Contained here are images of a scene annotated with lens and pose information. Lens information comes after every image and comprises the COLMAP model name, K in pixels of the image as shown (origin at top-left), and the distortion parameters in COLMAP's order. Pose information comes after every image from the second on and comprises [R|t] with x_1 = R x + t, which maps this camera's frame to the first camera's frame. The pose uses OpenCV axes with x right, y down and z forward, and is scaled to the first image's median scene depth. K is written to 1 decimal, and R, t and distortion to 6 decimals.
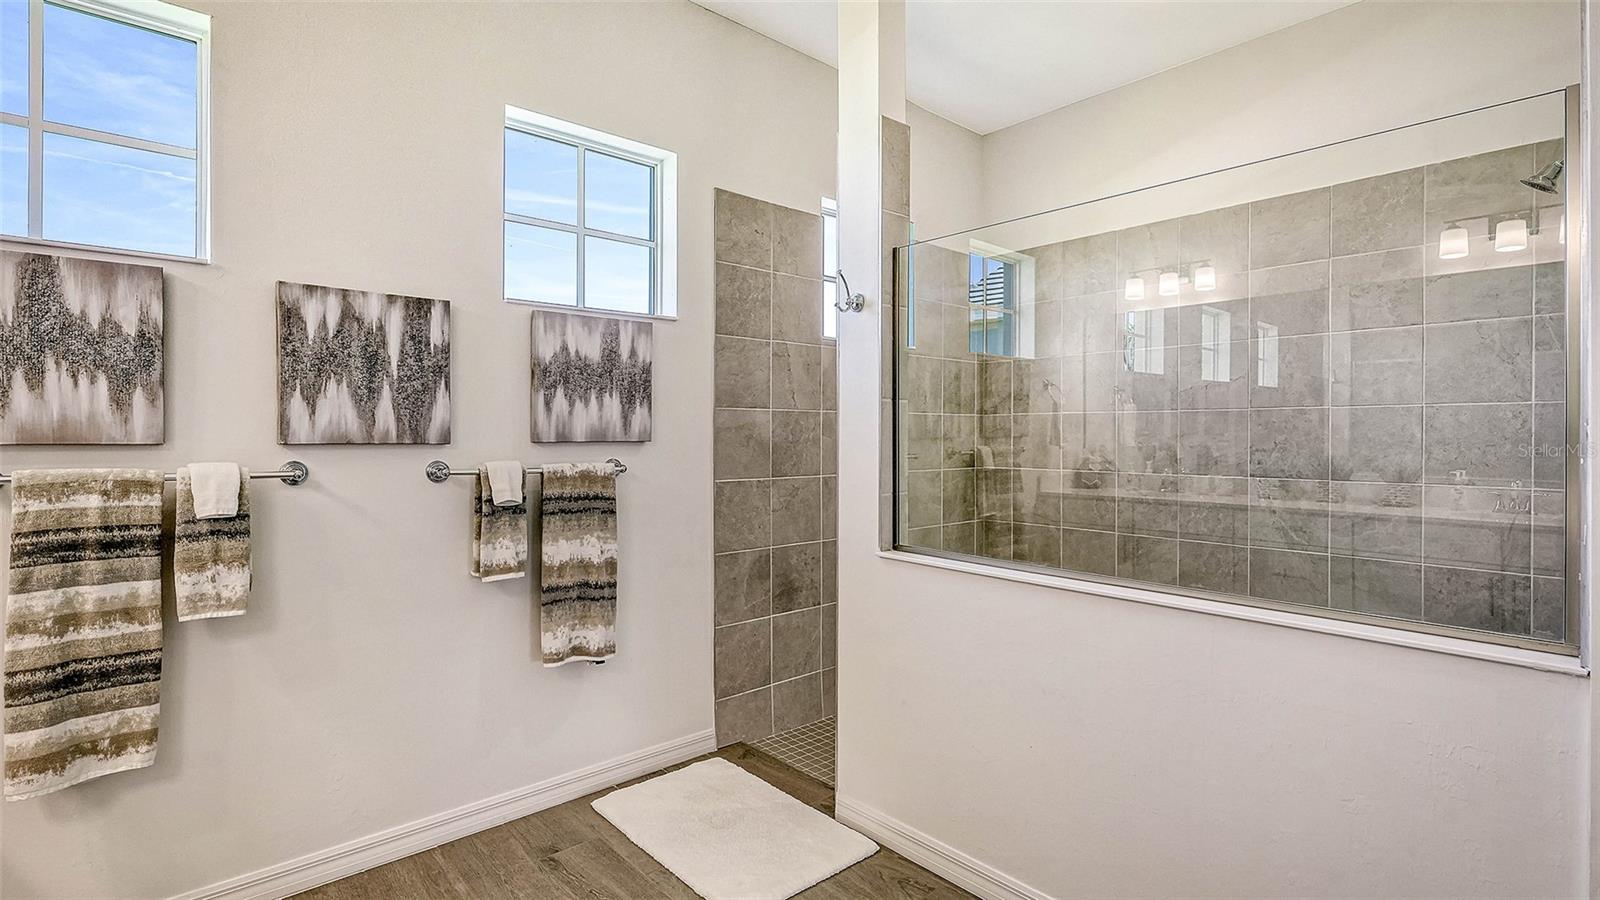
lens RADIAL K [[751.6, 0, 796.2], [0, 751.6, 440.8], [0, 0, 1]] dist [0.000583, 0.000166]
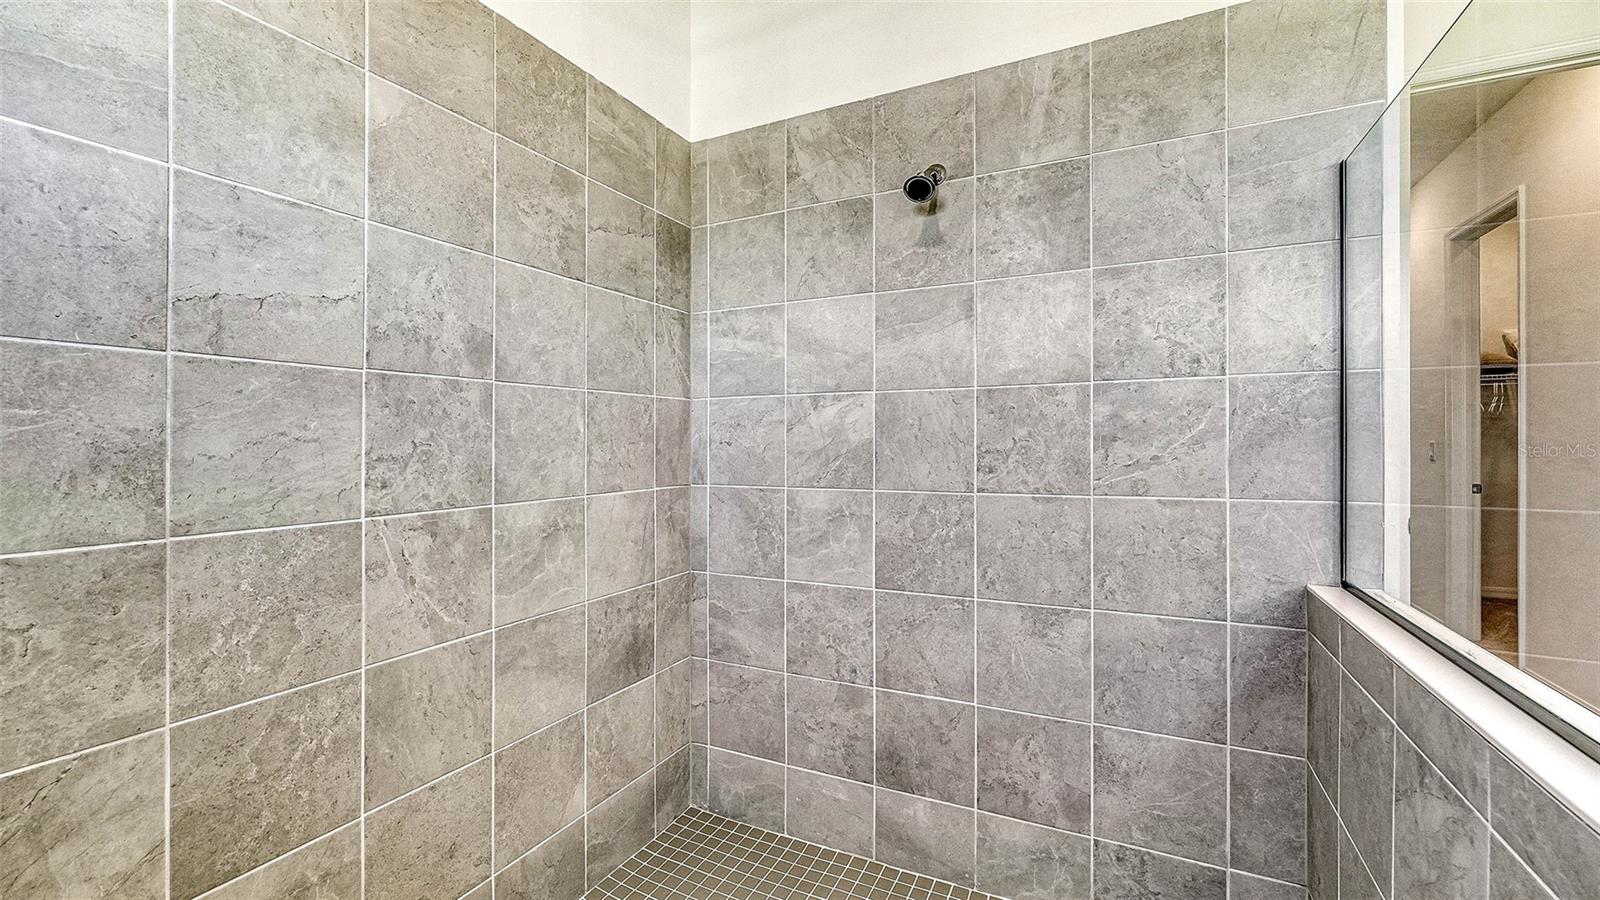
lens RADIAL K [[636.9, 0, 794.5], [0, 636.9, 435.9], [0, 0, 1]] dist [0.001153, 0.000596]
pose [[-0.359165, 0.002561, 0.933271, 0.162146], [0.006330, 0.999980, -0.000308, -0.000475], [-0.933253, 0.005797, -0.359174, 1.013338]]
